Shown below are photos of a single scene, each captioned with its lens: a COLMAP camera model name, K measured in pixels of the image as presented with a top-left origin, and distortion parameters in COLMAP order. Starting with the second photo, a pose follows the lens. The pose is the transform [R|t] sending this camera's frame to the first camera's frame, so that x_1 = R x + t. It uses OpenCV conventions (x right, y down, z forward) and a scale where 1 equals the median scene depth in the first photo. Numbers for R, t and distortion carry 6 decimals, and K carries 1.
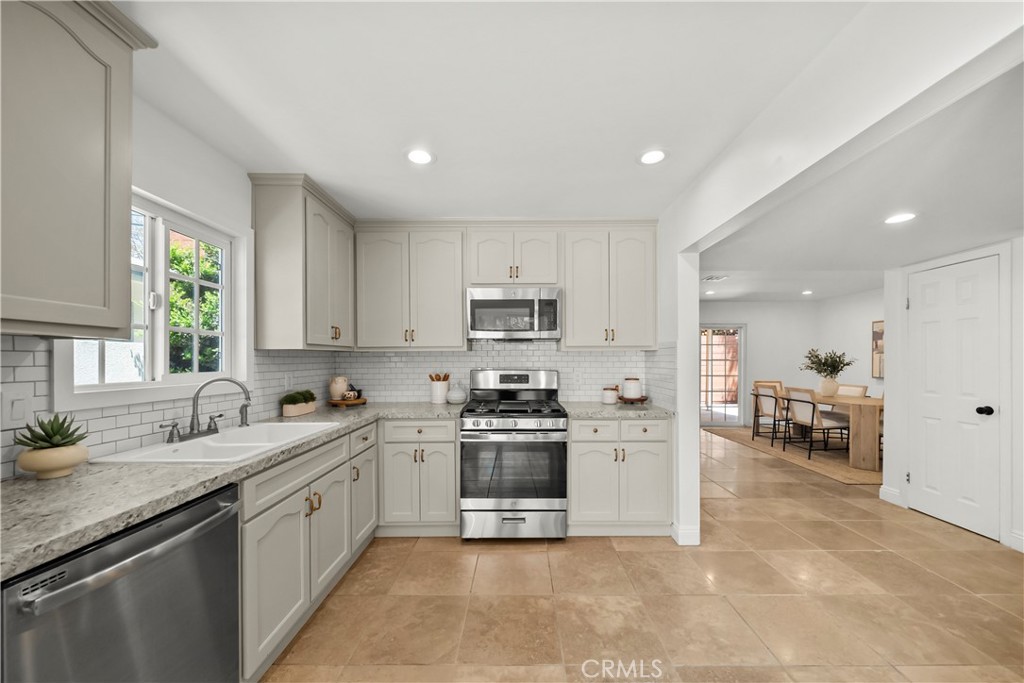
lens RADIAL K [[361.1, 0, 523.8], [0, 361.1, 360.8], [0, 0, 1]] dist [-0.001841, -0.000363]
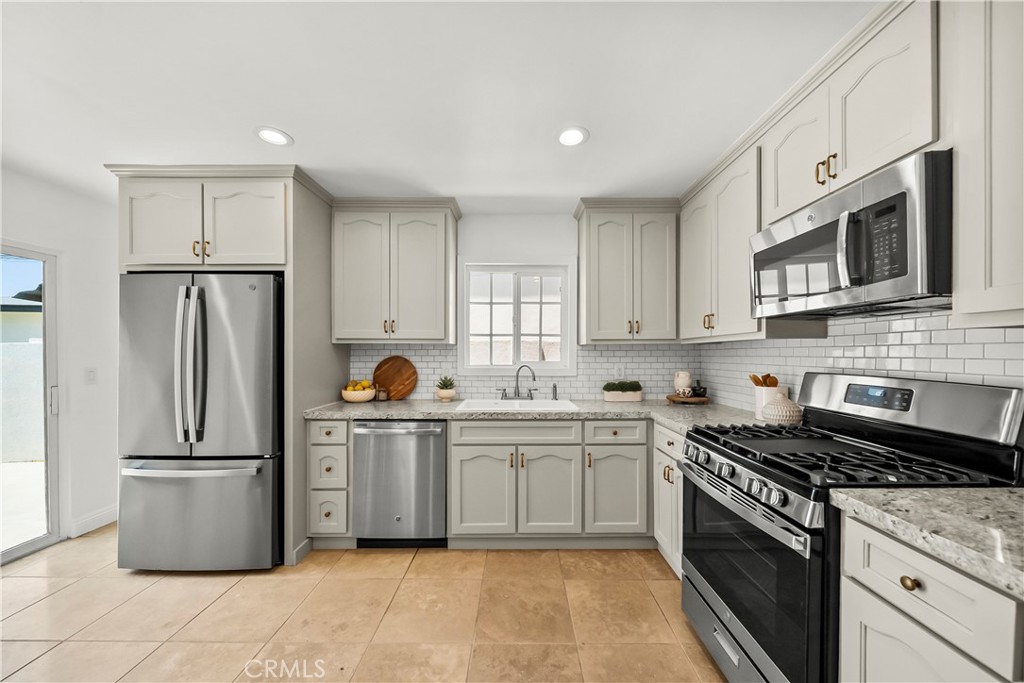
lens RADIAL K [[361.1, 0, 513.1], [0, 361.1, 354.6], [0, 0, 1]] dist [-0.001841, -0.000363]
pose [[-0.002926, 0.006147, -0.999977, 0.653966], [-0.001903, 0.999979, 0.006153, -0.006424], [0.999994, 0.001921, -0.002914, 0.850908]]
